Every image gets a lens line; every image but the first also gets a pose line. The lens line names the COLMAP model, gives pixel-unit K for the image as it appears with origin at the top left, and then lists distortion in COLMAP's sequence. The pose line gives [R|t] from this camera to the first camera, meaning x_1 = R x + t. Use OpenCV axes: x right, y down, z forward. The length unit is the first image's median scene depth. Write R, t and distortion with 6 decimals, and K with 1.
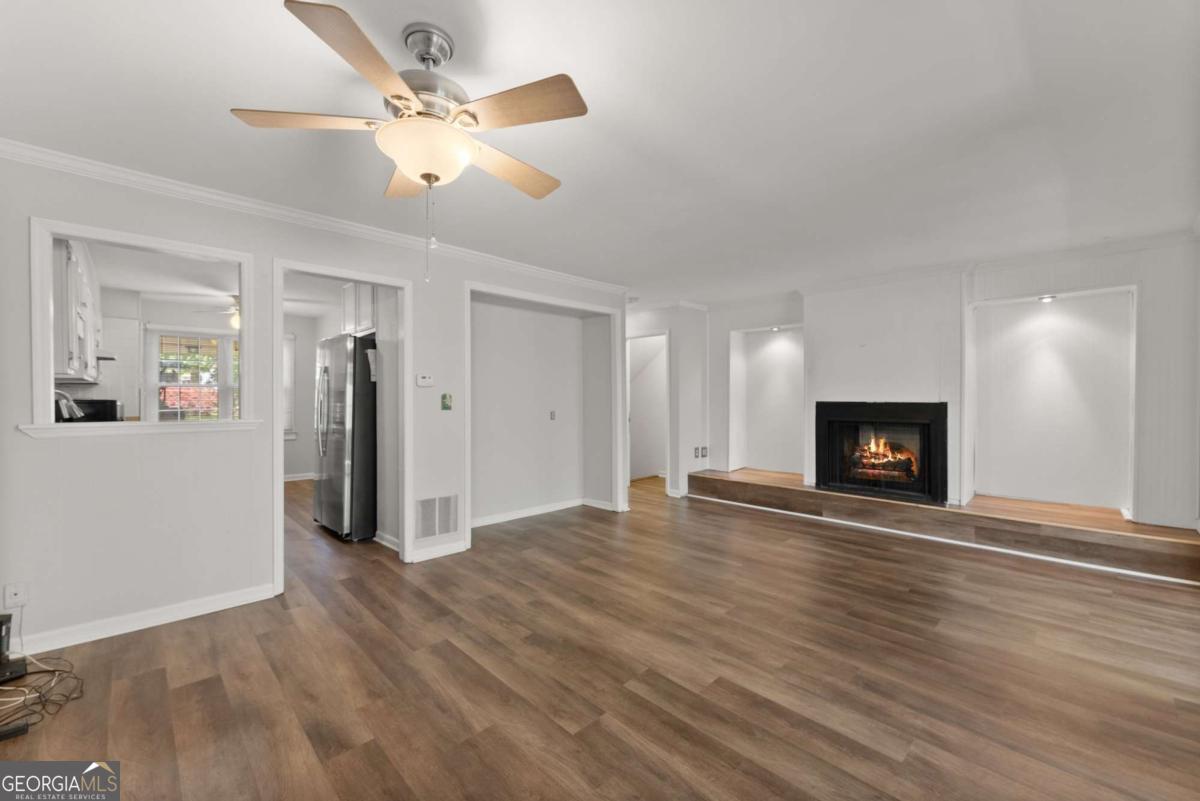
lens RADIAL K [[488.0, 0, 600.0], [0, 488.0, 400.5], [0, 0, 1]] dist [0.000096, 0.000165]
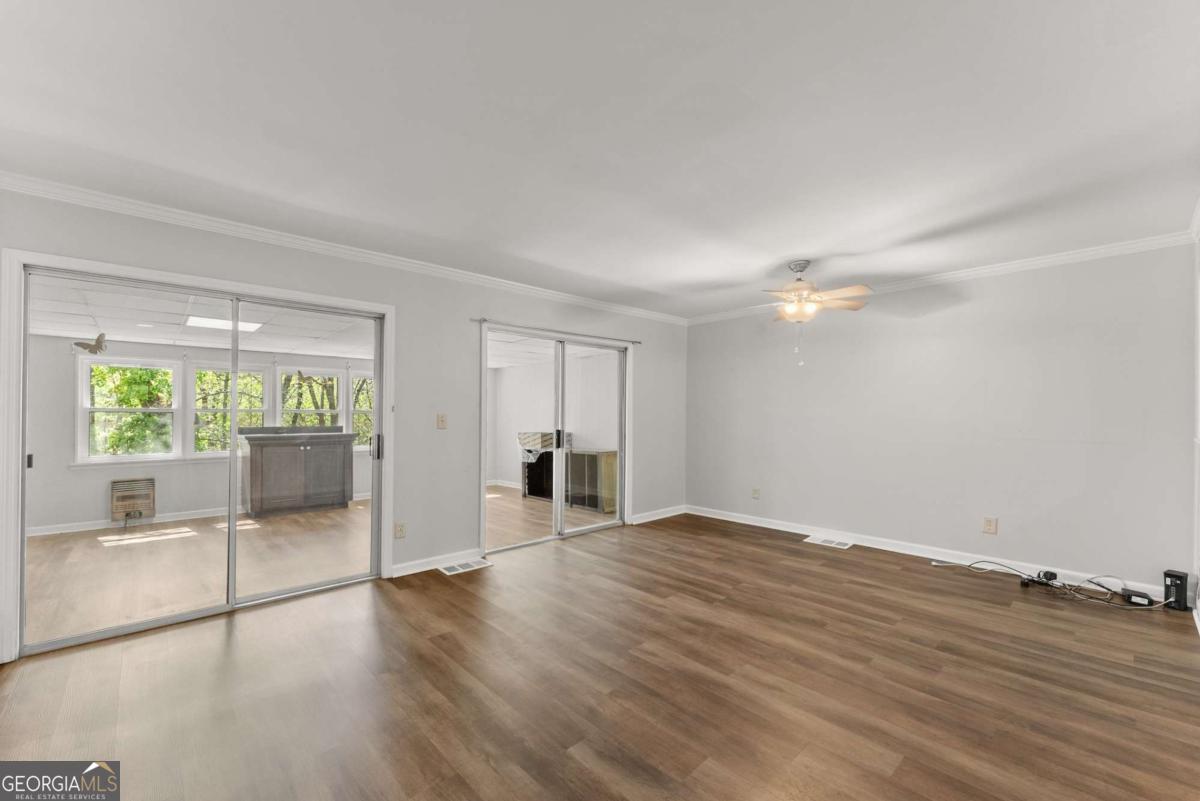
lens RADIAL K [[488.0, 0, 600.0], [0, 488.0, 400.5], [0, 0, 1]] dist [0.000096, 0.000165]
pose [[-0.999907, -0.002718, 0.013370, 0.375629], [-0.002964, 0.999826, -0.018405, -0.021578], [-0.013318, -0.018443, -0.999741, 2.228748]]
